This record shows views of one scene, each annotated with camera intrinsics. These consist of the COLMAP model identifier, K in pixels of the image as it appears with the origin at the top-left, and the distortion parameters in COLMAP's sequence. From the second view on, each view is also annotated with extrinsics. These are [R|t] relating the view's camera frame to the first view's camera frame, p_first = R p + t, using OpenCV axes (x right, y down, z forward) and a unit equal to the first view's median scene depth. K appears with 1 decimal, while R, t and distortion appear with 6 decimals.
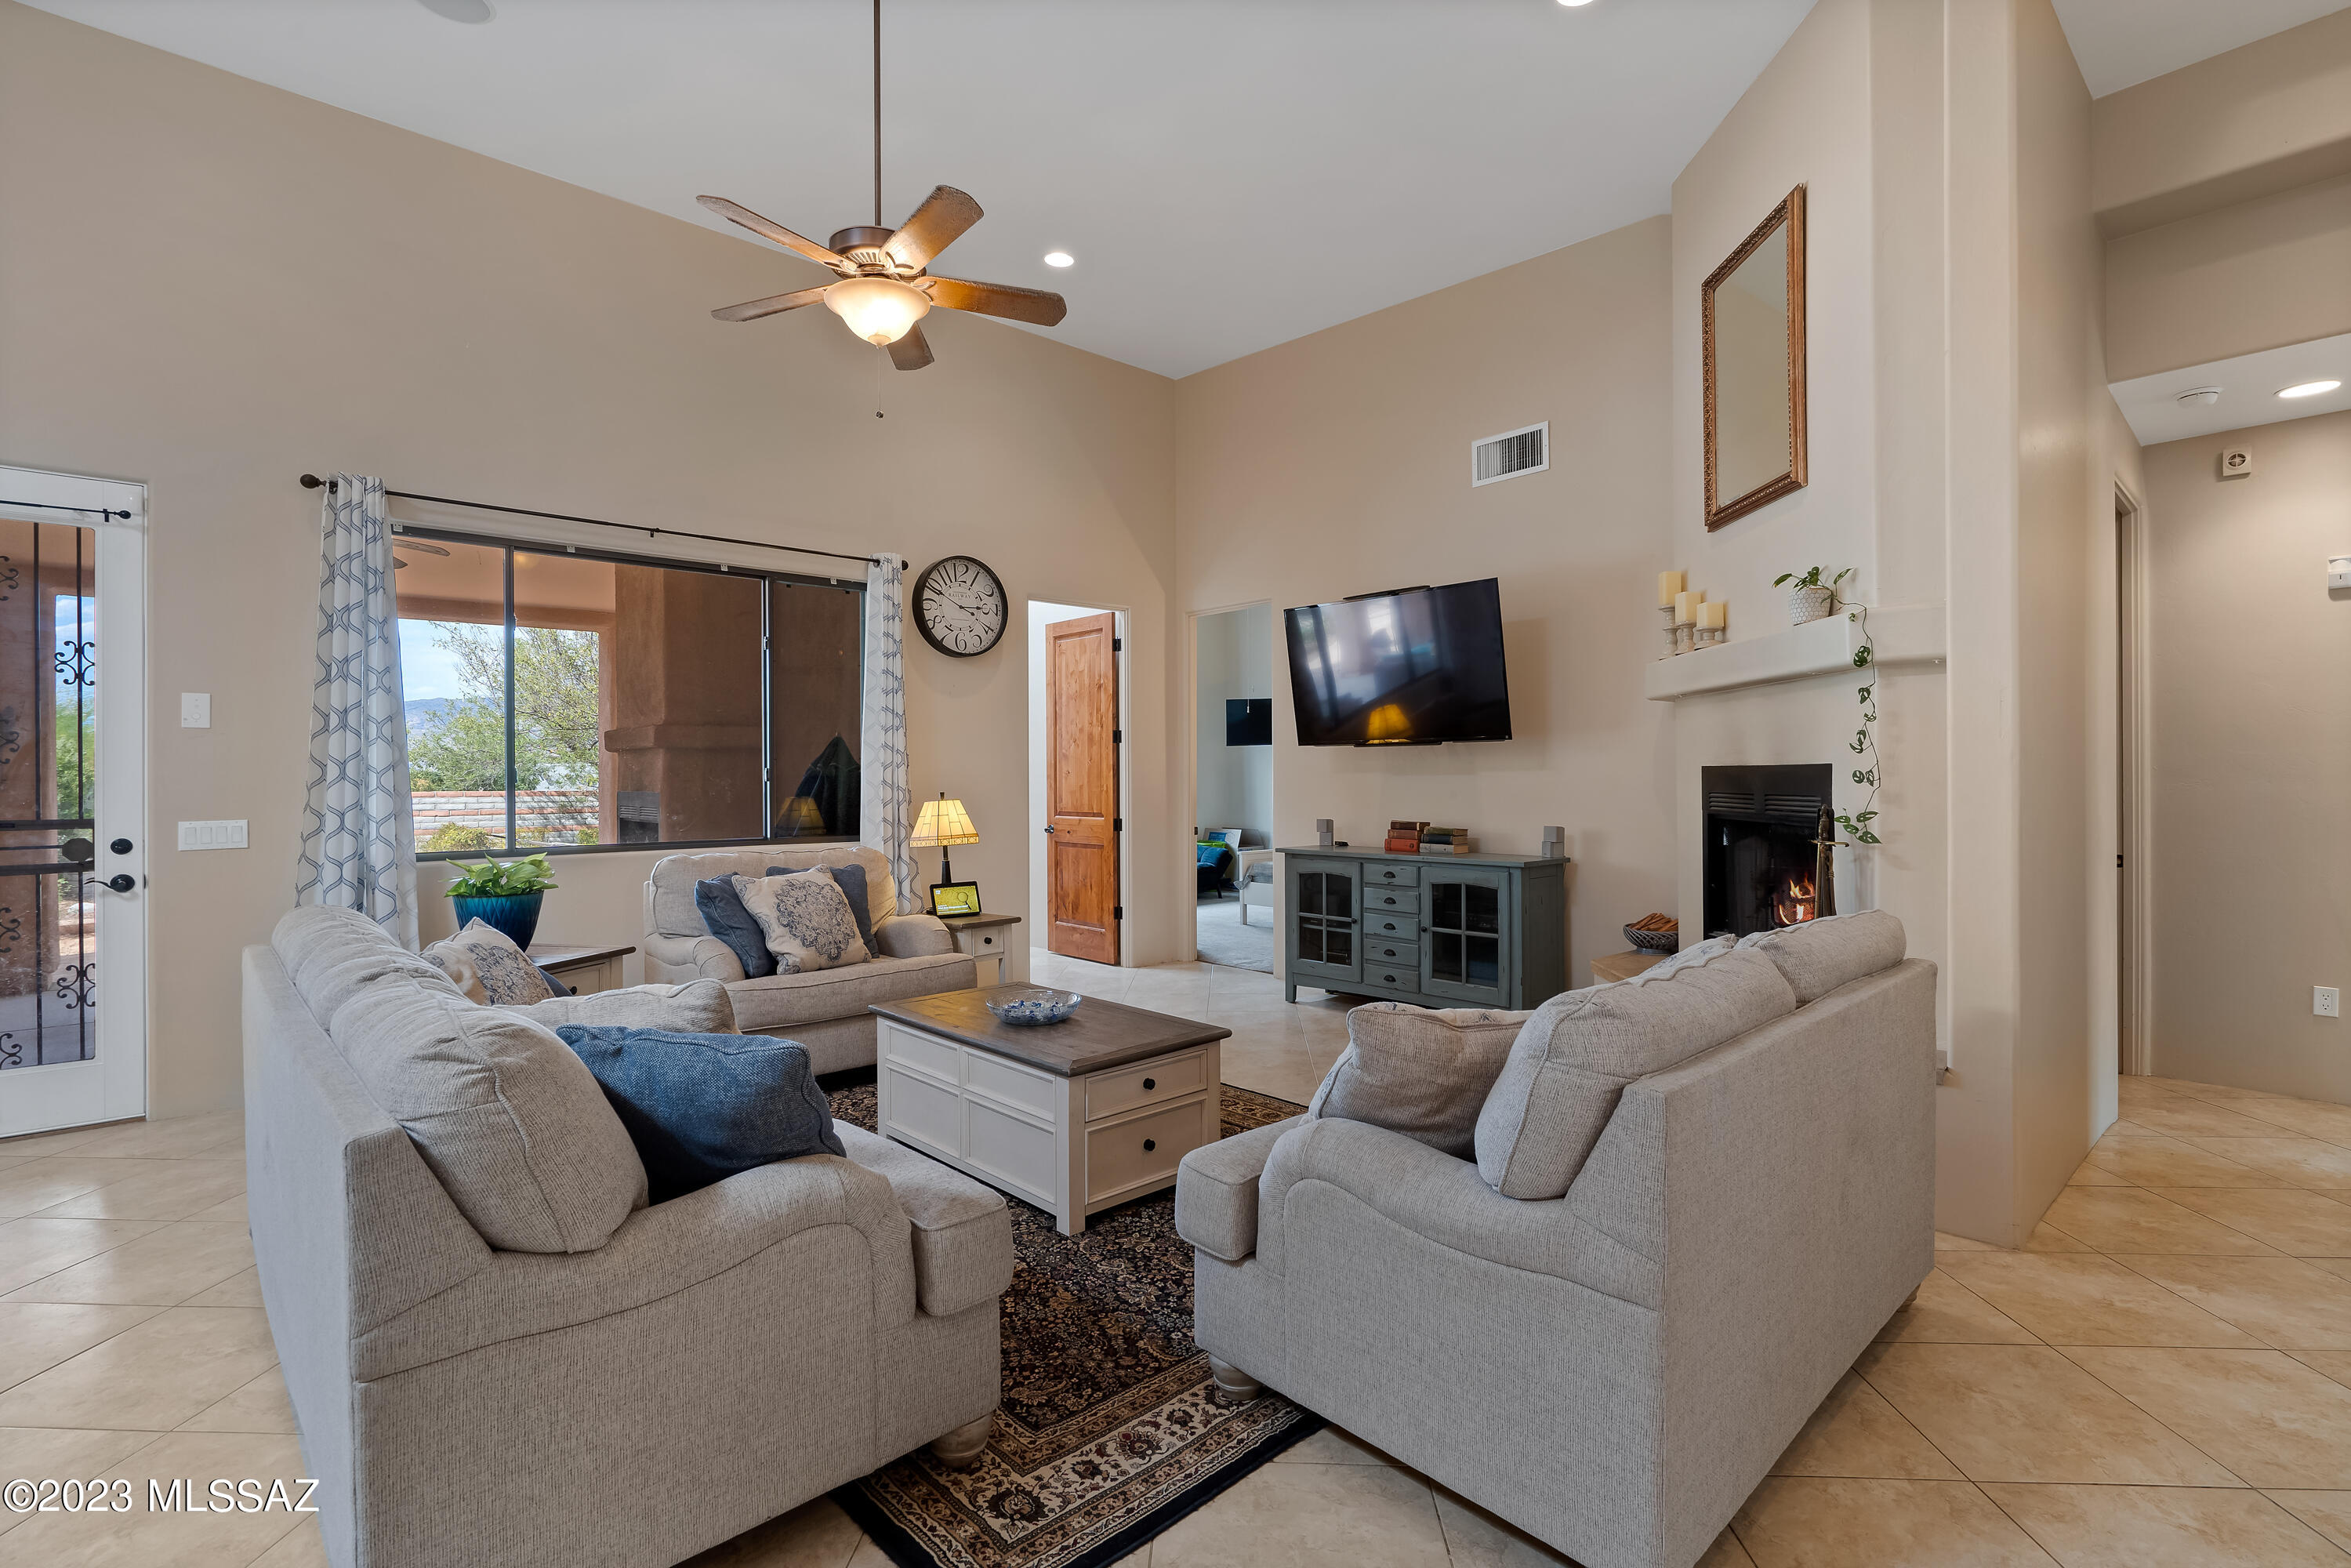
lens RADIAL K [[1081.3, 0, 1182.4], [0, 1081.3, 789.4], [0, 0, 1]] dist [-0.010988, -0.000878]
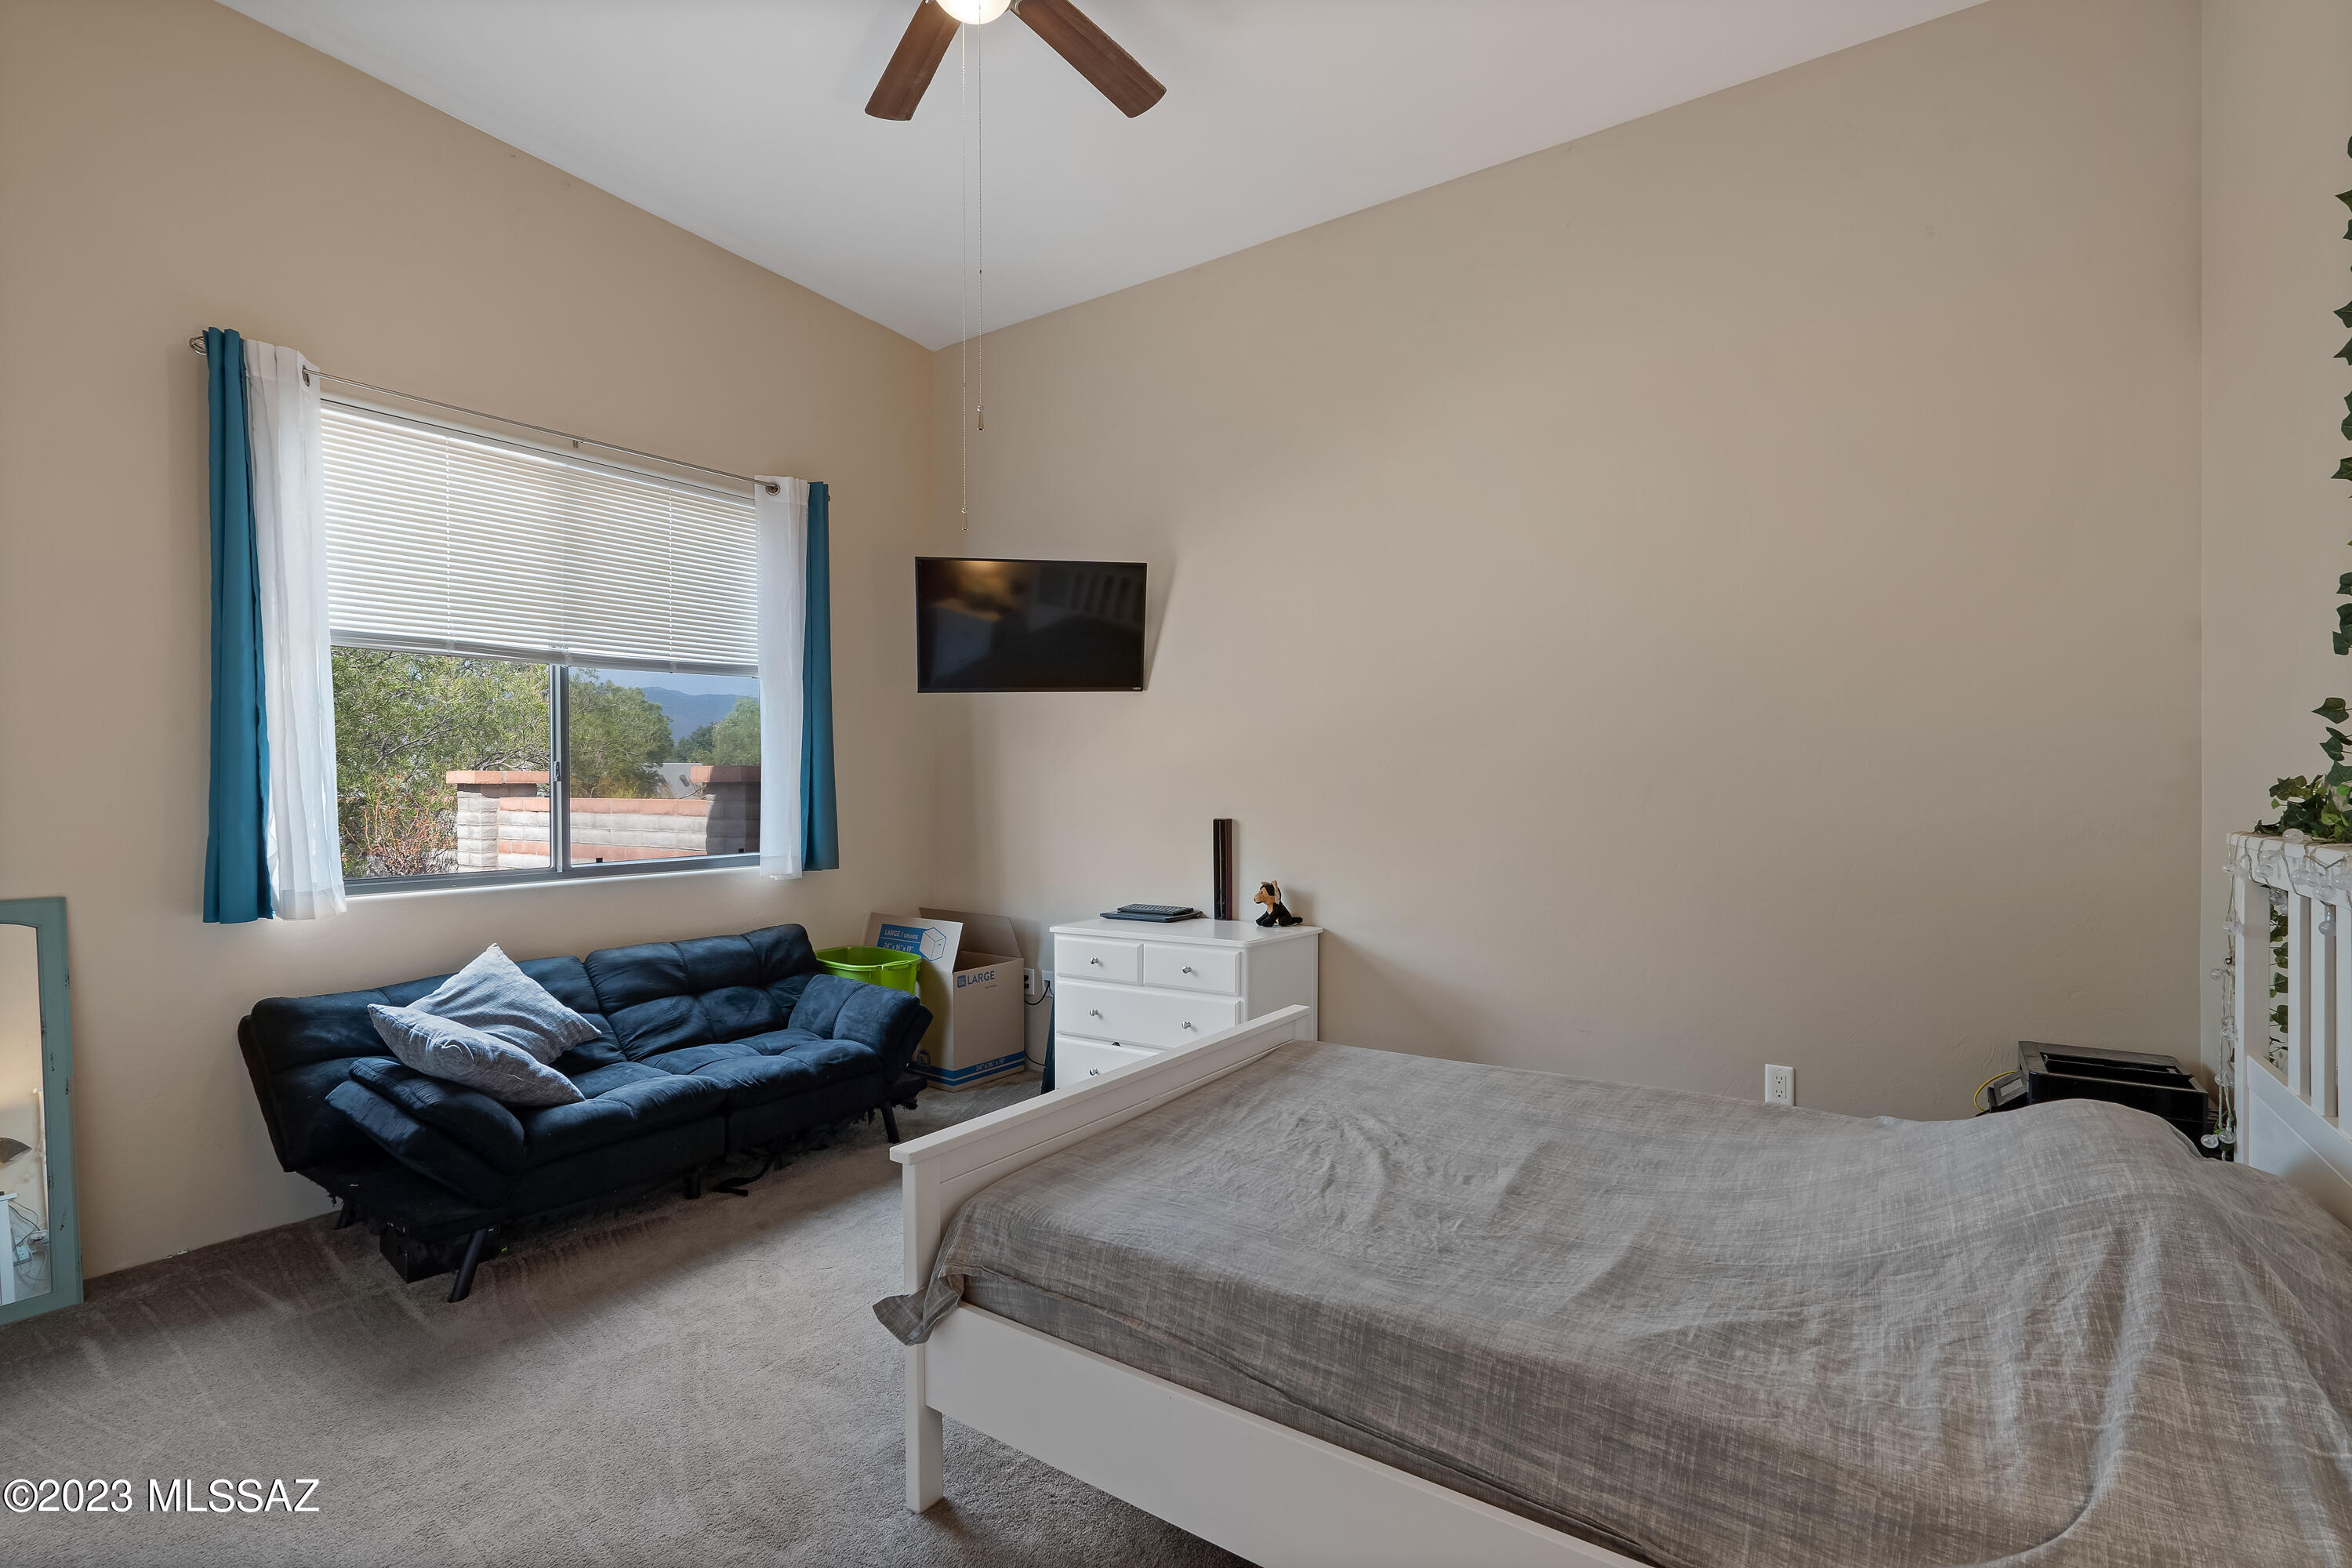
lens RADIAL K [[1081.7, 0, 1174.0], [0, 1081.7, 783.1], [0, 0, 1]] dist [-0.010988, -0.000878]
pose [[0.978505, -0.002811, 0.206205, 0.048617], [0.003695, 0.999986, -0.003899, -0.008560], [-0.206191, 0.004577, 0.978501, 0.618866]]
